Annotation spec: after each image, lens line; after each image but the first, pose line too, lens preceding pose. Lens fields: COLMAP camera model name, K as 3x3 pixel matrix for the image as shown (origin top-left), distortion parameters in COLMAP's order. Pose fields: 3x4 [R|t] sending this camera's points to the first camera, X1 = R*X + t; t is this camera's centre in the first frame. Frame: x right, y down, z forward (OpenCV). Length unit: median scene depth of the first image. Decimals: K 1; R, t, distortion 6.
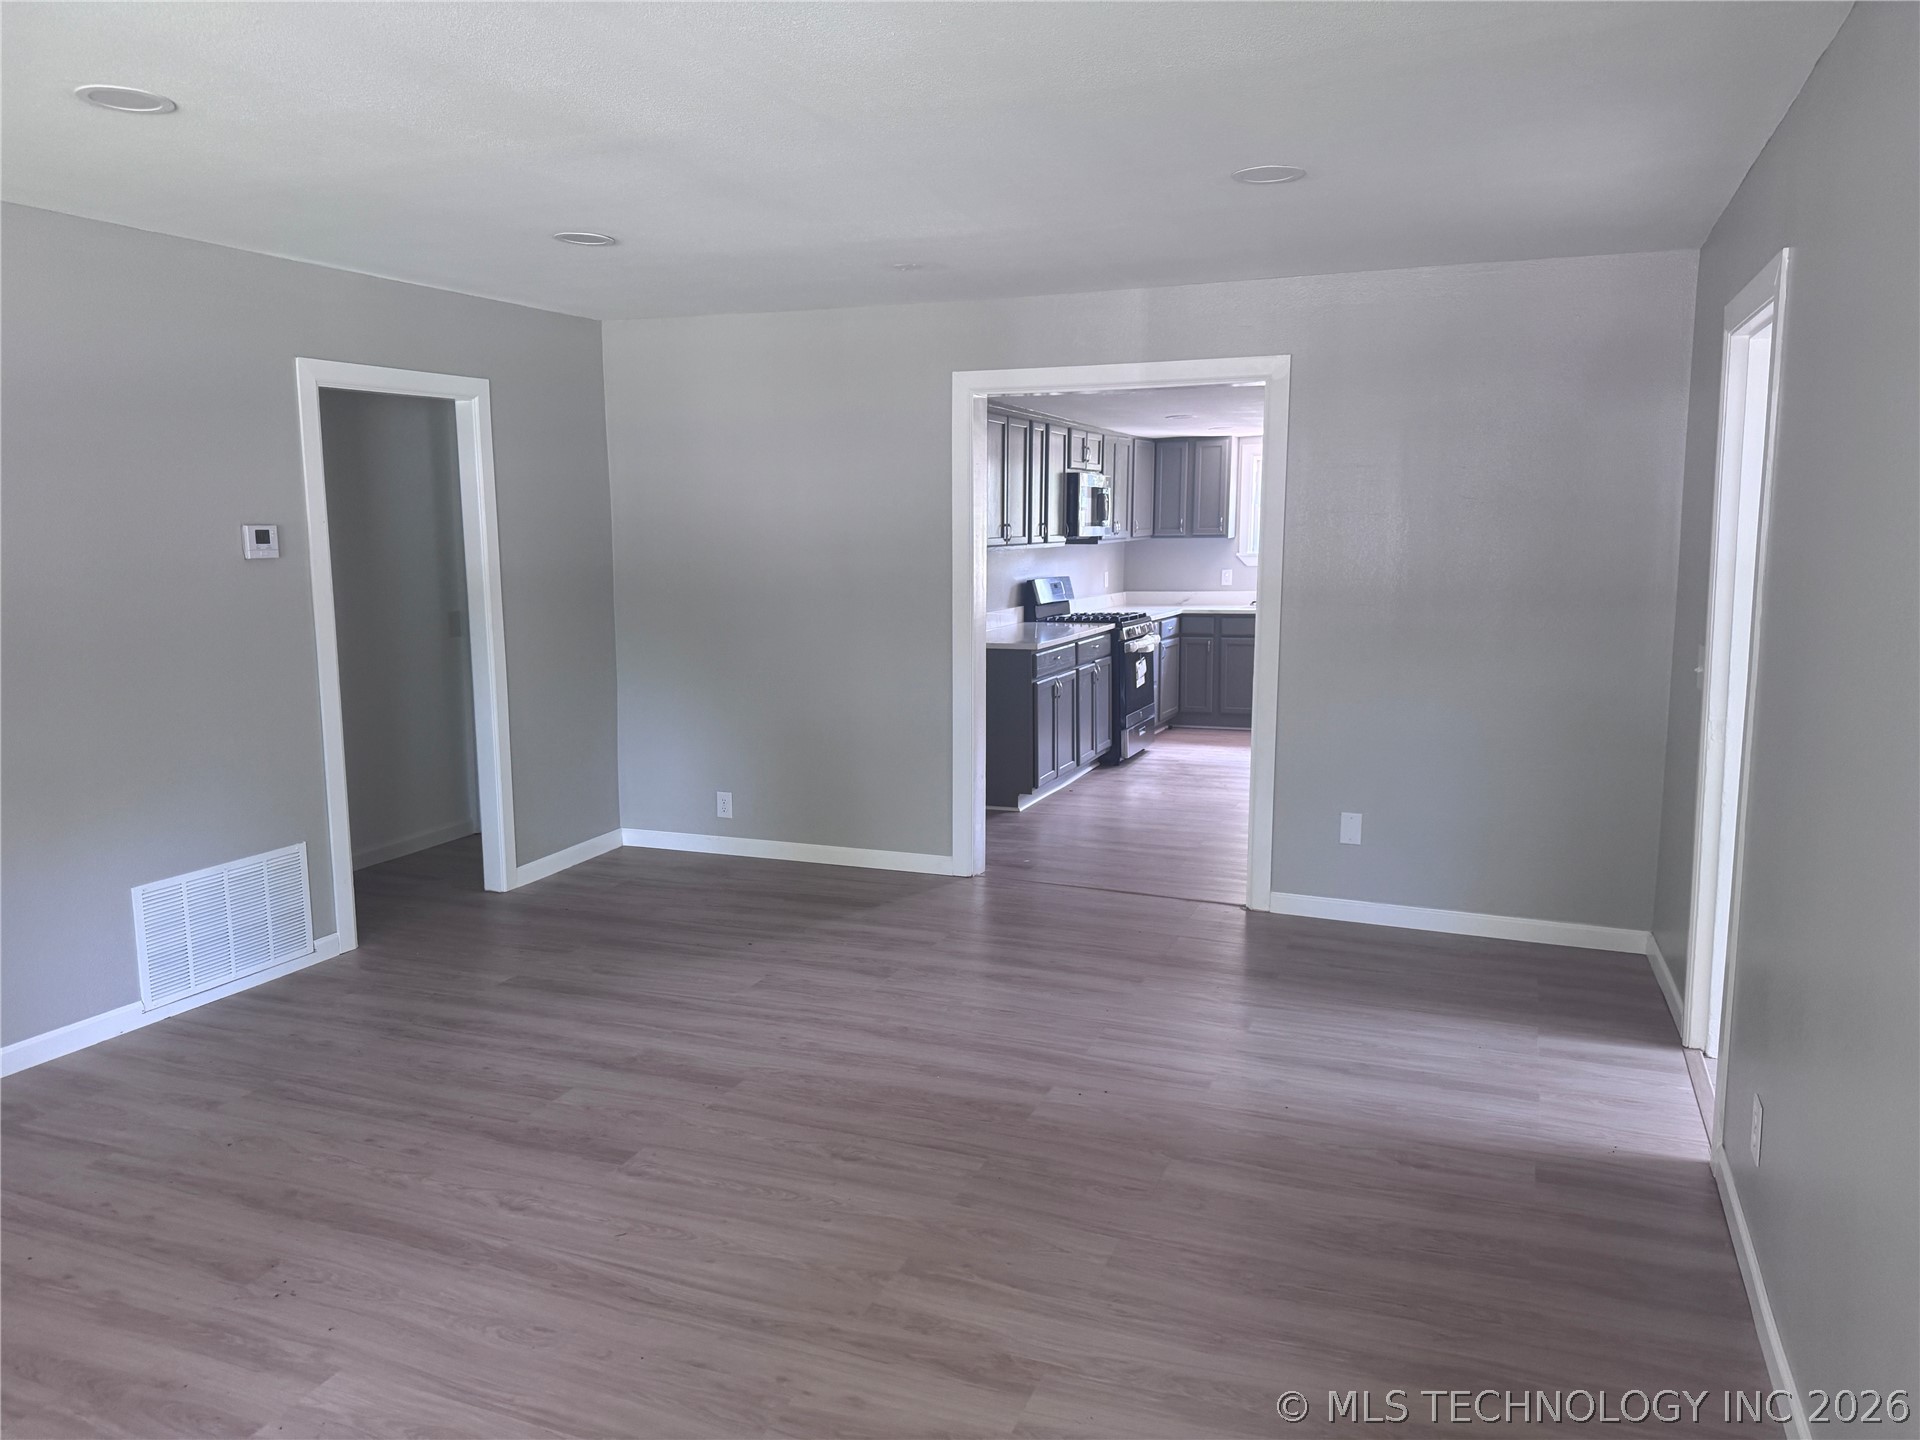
lens RADIAL K [[1369.6, 0, 952.0], [0, 1369.6, 715.0], [0, 0, 1]] dist [0.058796, -0.091807]
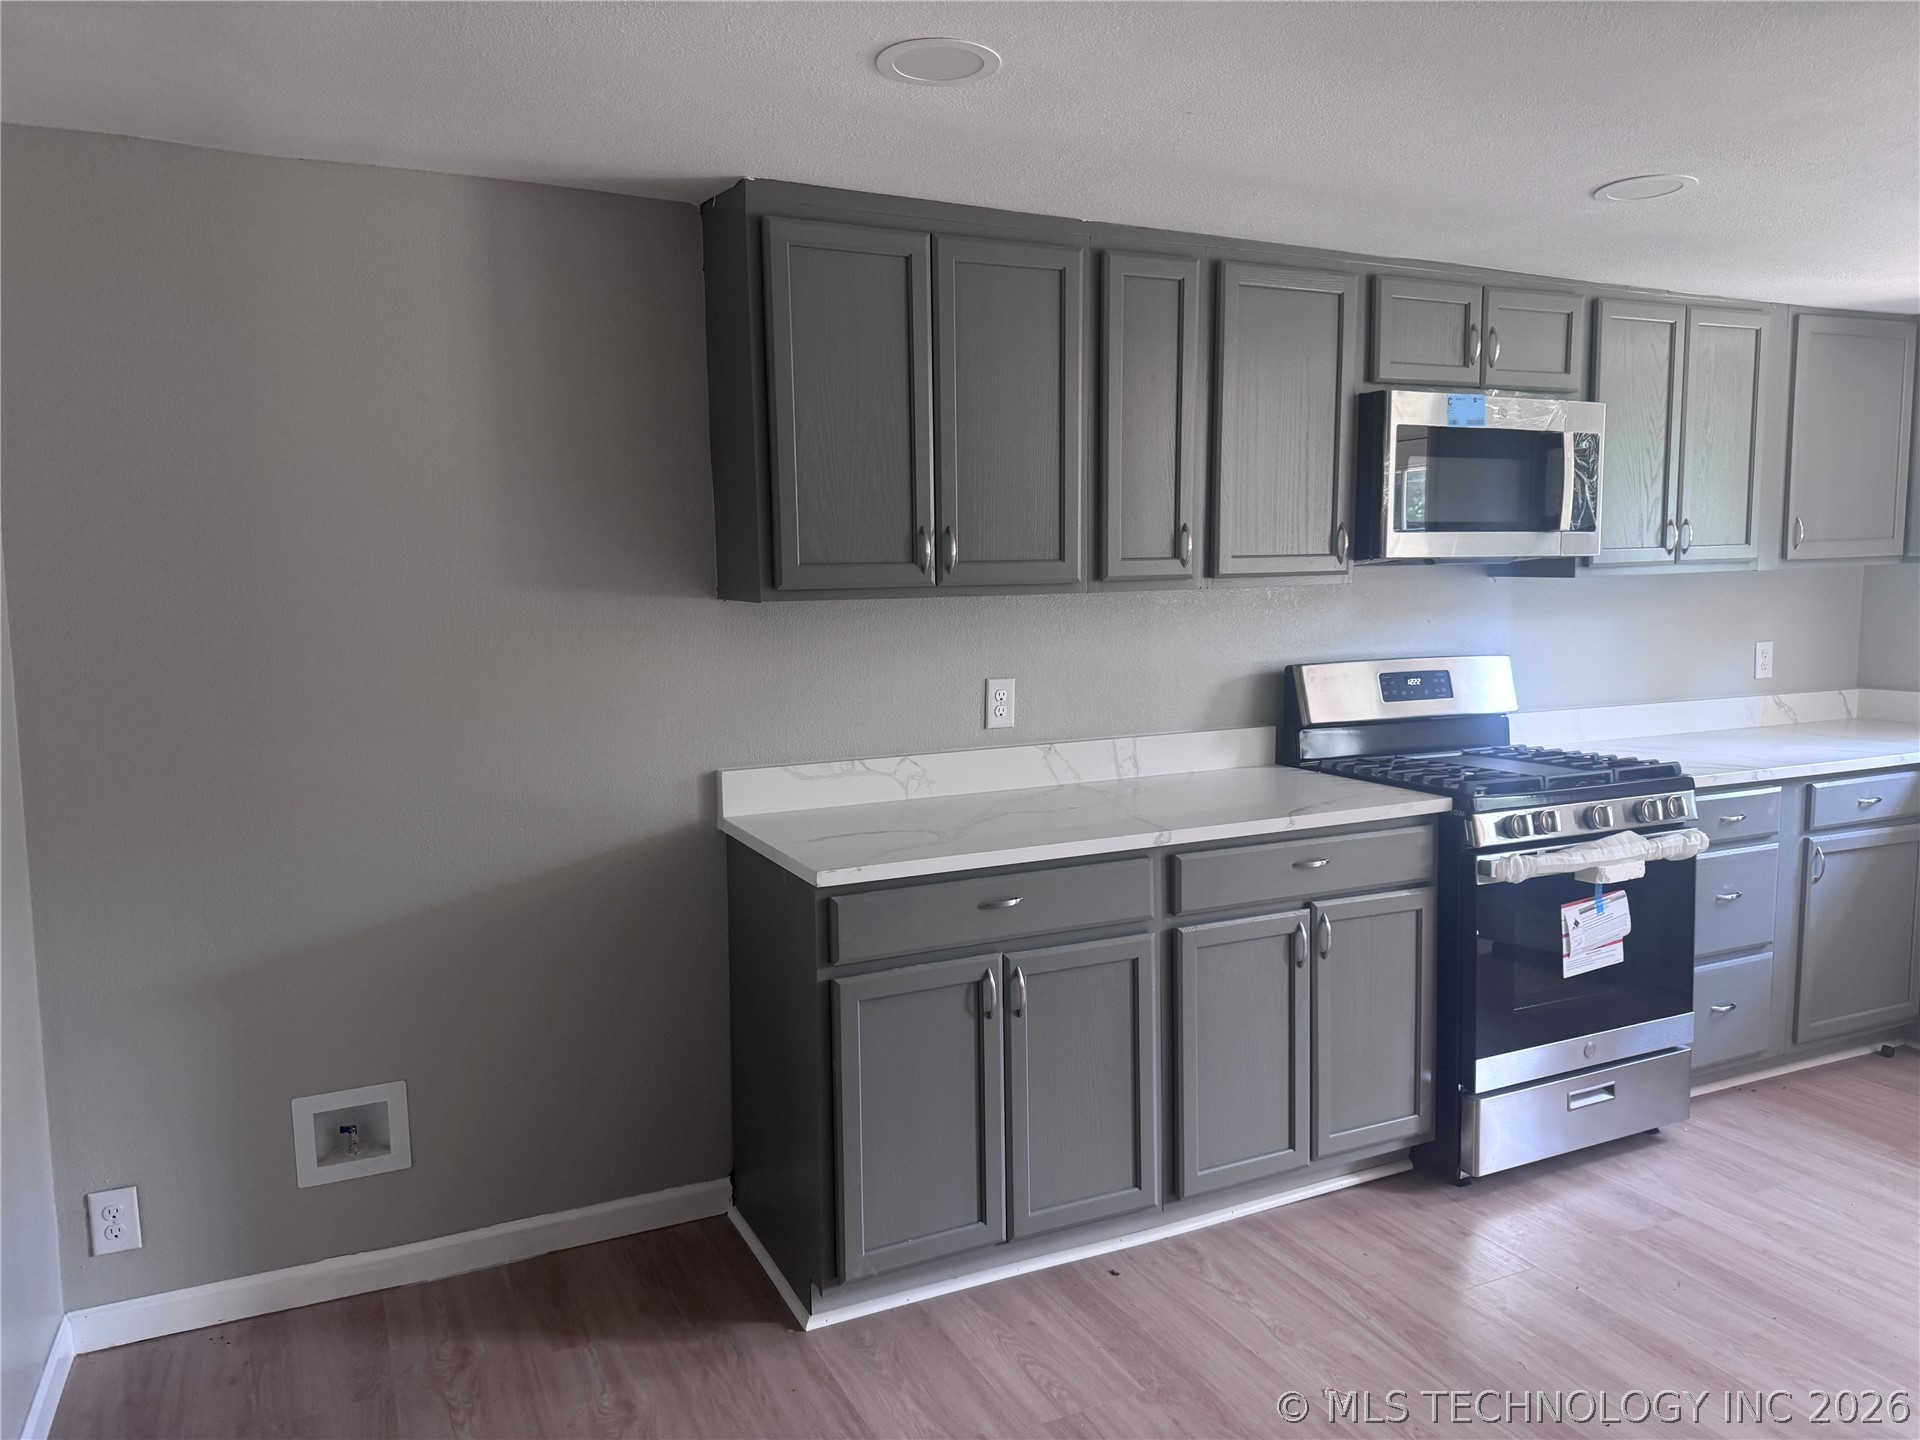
lens RADIAL K [[1338.4, 0, 959.9], [0, 1338.4, 704.6], [0, 0, 1]] dist [0.076863, -0.112308]
pose [[0.740879, 0.063684, -0.668612, 0.480260], [-0.085129, 0.996370, 0.000571, -0.149103], [0.666221, 0.056495, 0.743611, 1.206260]]
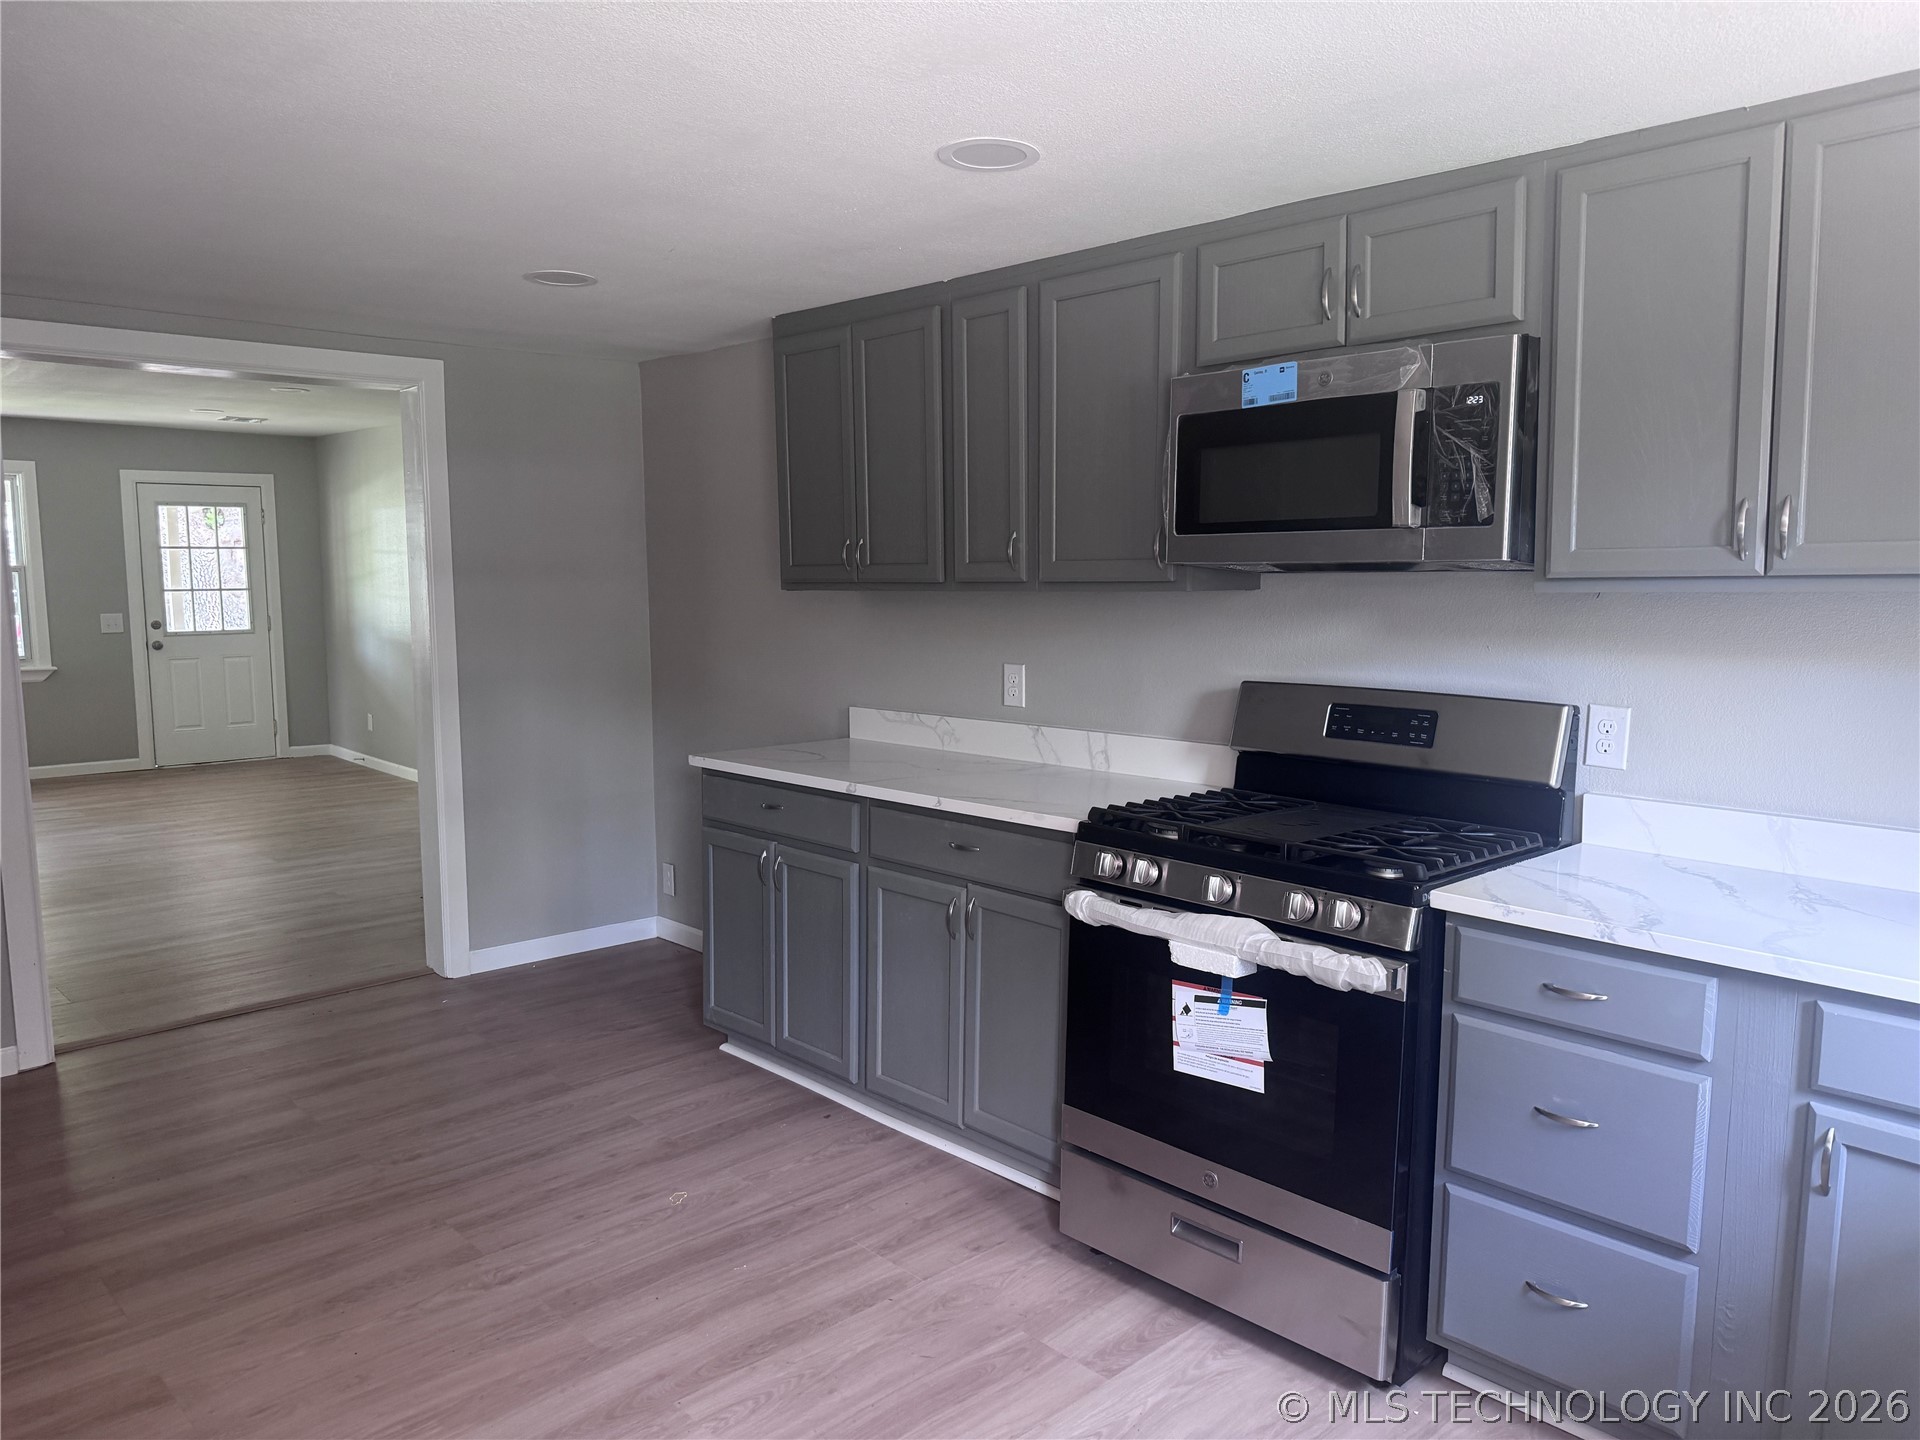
lens RADIAL K [[1365.4, 0, 962.9], [0, 1365.4, 723.4], [0, 0, 1]] dist [0.047750, -0.049140]
pose [[-0.412671, 0.111064, -0.904084, 0.807252], [-0.118374, 0.977583, 0.174125, -0.273294], [0.903156, 0.178876, -0.390273, 2.066160]]
